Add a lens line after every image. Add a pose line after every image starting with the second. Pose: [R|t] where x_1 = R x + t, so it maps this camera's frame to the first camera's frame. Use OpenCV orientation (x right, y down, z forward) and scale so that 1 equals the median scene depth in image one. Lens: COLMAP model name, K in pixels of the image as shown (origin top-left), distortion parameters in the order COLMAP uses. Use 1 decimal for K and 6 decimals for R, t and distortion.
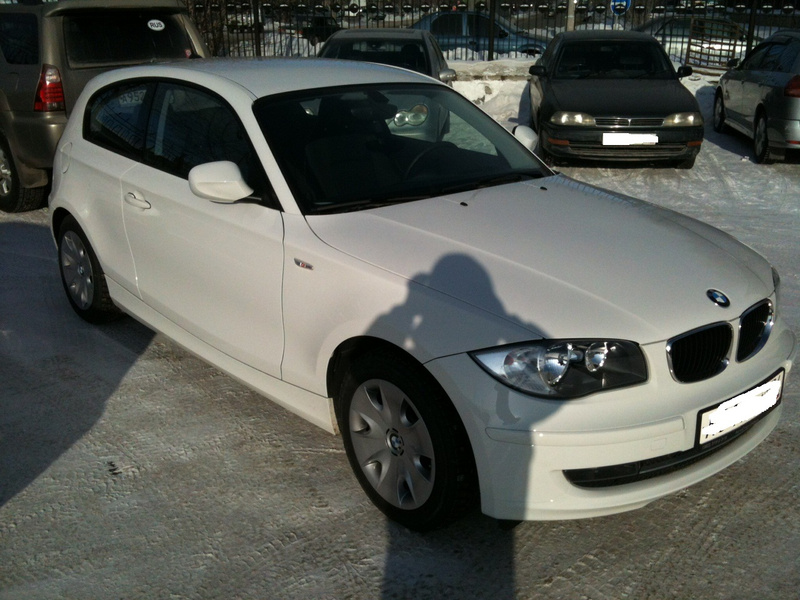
lens RADIAL K [[648.3, 0, 400.0], [0, 648.3, 300.0], [0, 0, 1]] dist [0.030016, -0.003194]
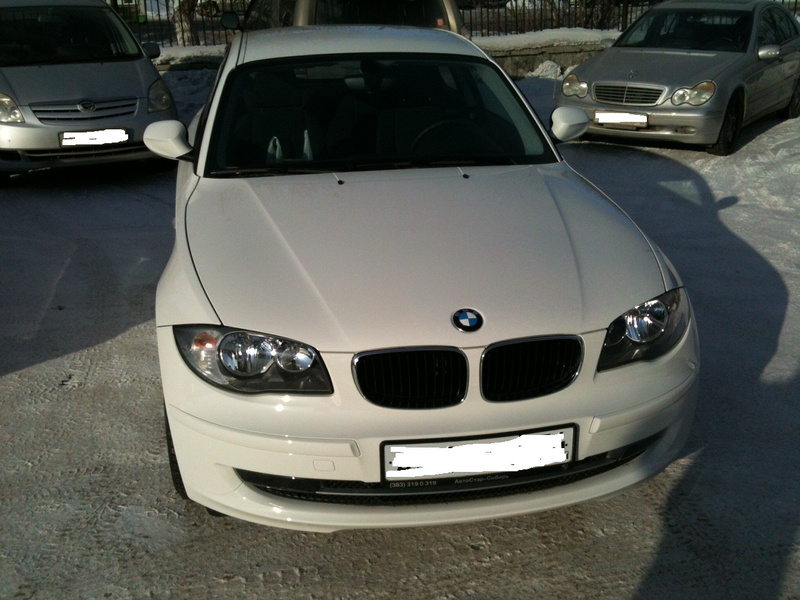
lens RADIAL K [[665.0, 0, 400.0], [0, 665.0, 289.4], [0, 0, 1]] dist [0.043677, 0.002793]
pose [[0.908730, 0.163390, -0.384074, 0.734957], [-0.157123, 0.986418, 0.047878, -0.070252], [0.386681, 0.016838, 0.922060, 0.175159]]
